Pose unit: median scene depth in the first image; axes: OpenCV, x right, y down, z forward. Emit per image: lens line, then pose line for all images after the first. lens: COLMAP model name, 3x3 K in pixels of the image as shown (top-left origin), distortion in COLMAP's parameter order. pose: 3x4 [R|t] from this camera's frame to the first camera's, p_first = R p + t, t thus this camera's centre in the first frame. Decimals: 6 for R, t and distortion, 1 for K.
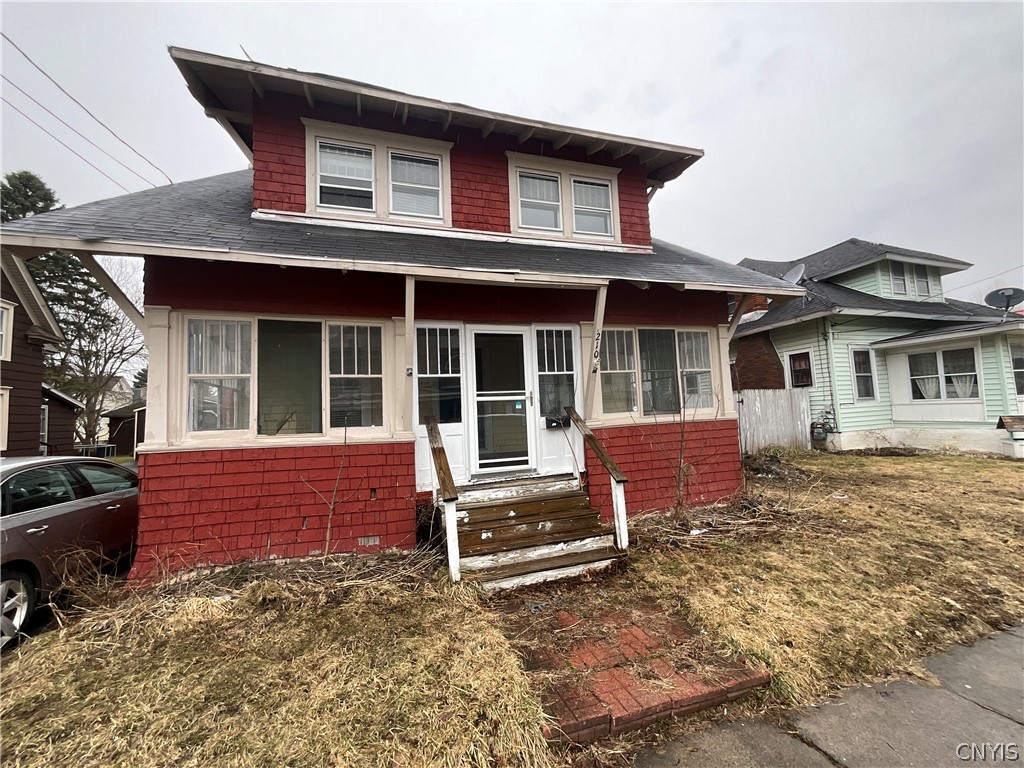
lens RADIAL K [[414.8, 0, 510.9], [0, 414.8, 386.2], [0, 0, 1]] dist [-0.009363, 0.004917]
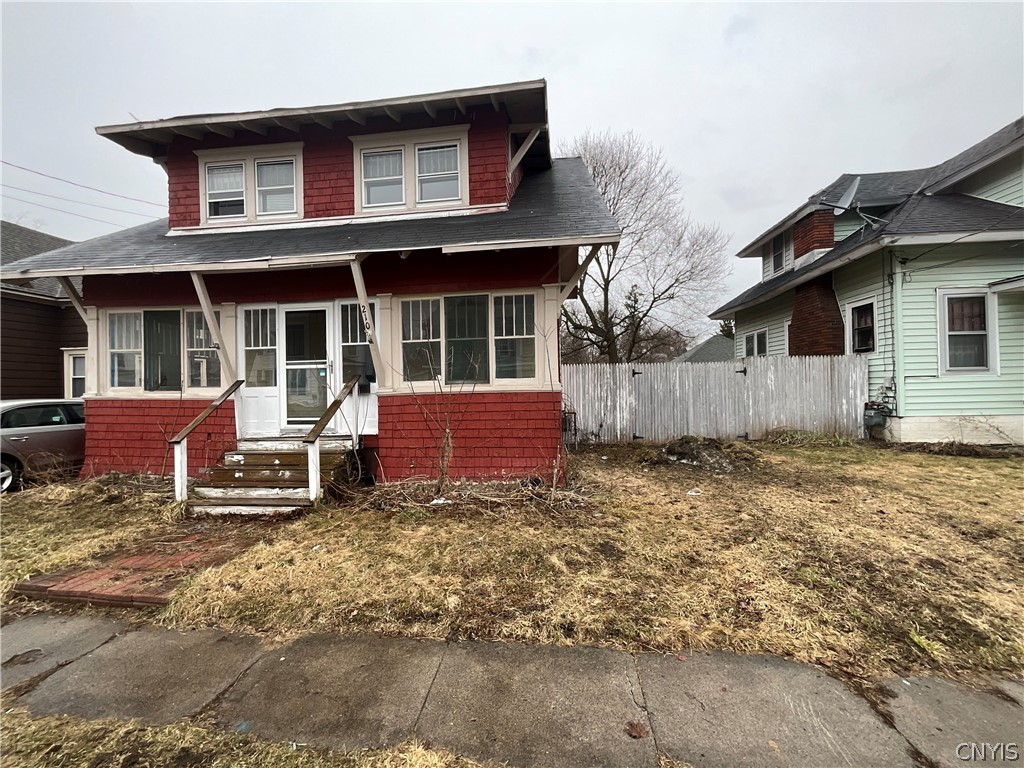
lens RADIAL K [[414.8, 0, 510.9], [0, 414.8, 386.2], [0, 0, 1]] dist [-0.009363, 0.004917]
pose [[0.907947, 0.026949, -0.418217, 0.892272], [0.007870, 0.996658, 0.081308, -0.005521], [0.419011, -0.077114, 0.904701, 0.163035]]
